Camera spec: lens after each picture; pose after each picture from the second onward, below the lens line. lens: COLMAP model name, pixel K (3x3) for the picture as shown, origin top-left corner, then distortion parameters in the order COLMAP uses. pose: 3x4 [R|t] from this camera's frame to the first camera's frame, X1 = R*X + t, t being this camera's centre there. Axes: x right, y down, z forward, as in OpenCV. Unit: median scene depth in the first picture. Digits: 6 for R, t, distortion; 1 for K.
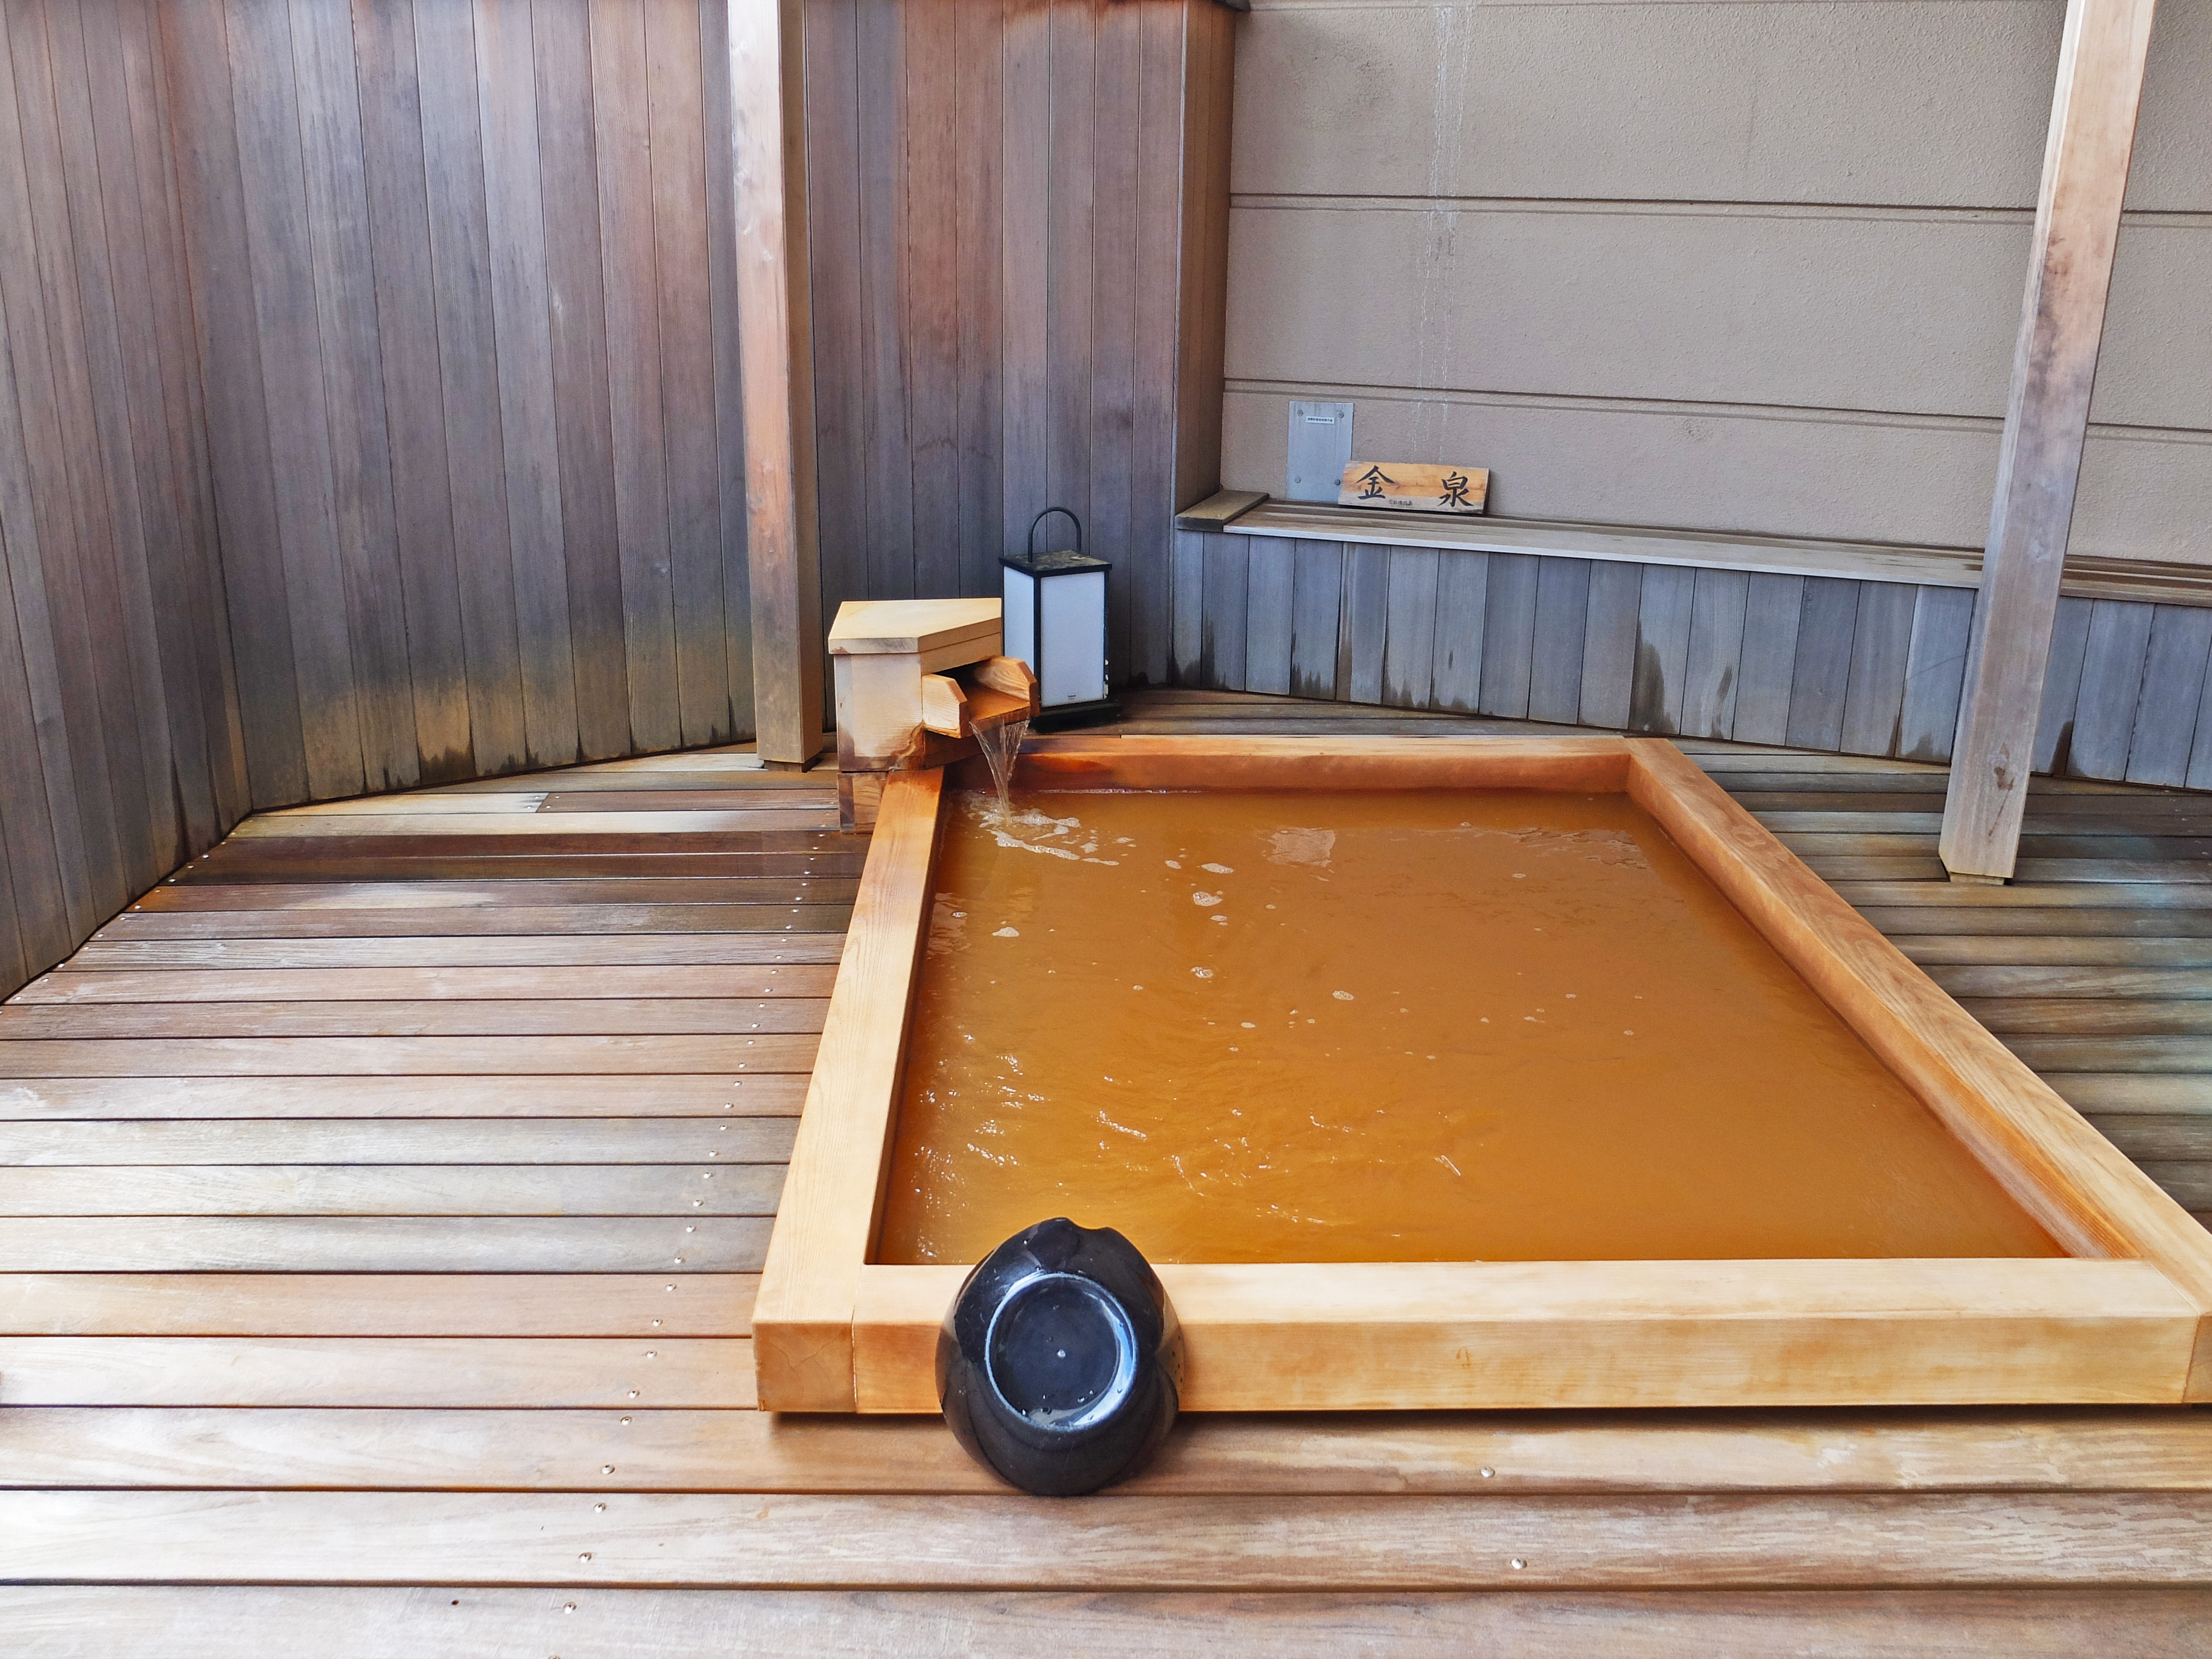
lens RADIAL K [[2144.3, 0, 1106.0], [0, 2144.3, 829.5], [0, 0, 1]] dist [-0.038815, -0.004595]
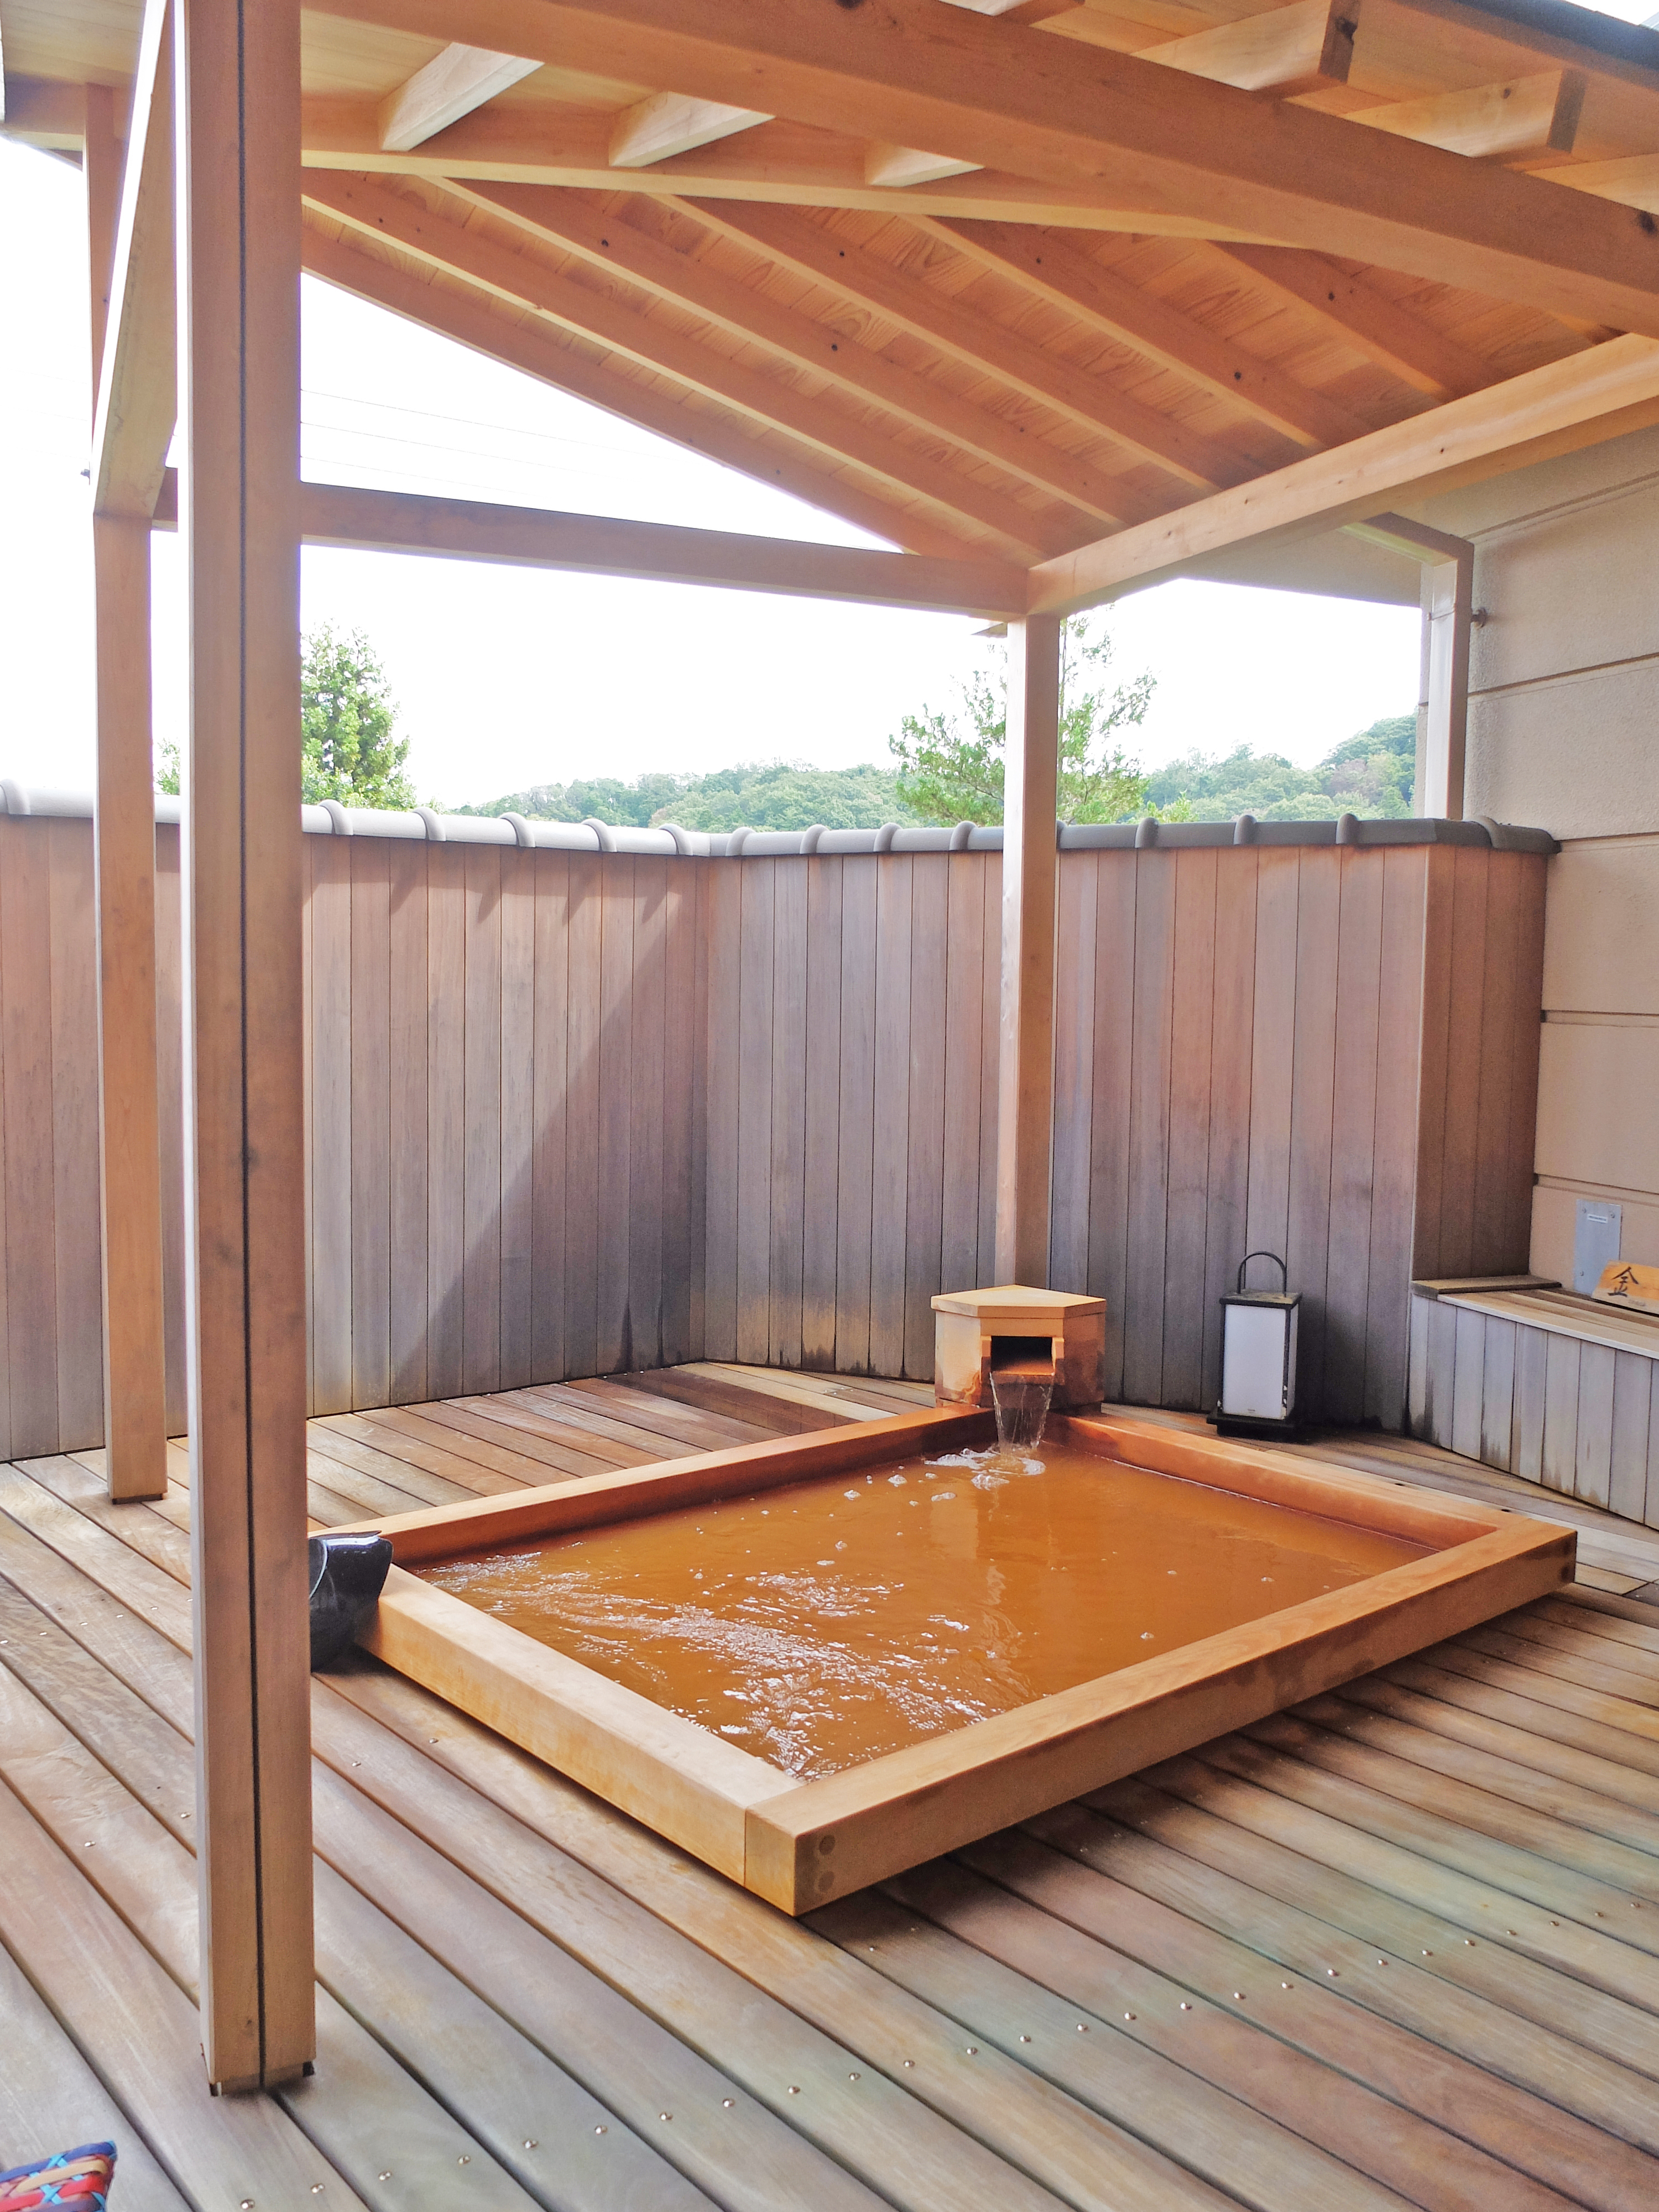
lens RADIAL K [[2236.8, 0, 829.5], [0, 2236.8, 1106.0], [0, 0, 1]] dist [-0.001900, -0.010826]
pose [[0.568604, 0.057425, -0.820605, 0.895579], [-0.265059, 0.957146, -0.116681, -0.017723], [0.778738, 0.283854, 0.559458, 0.084116]]
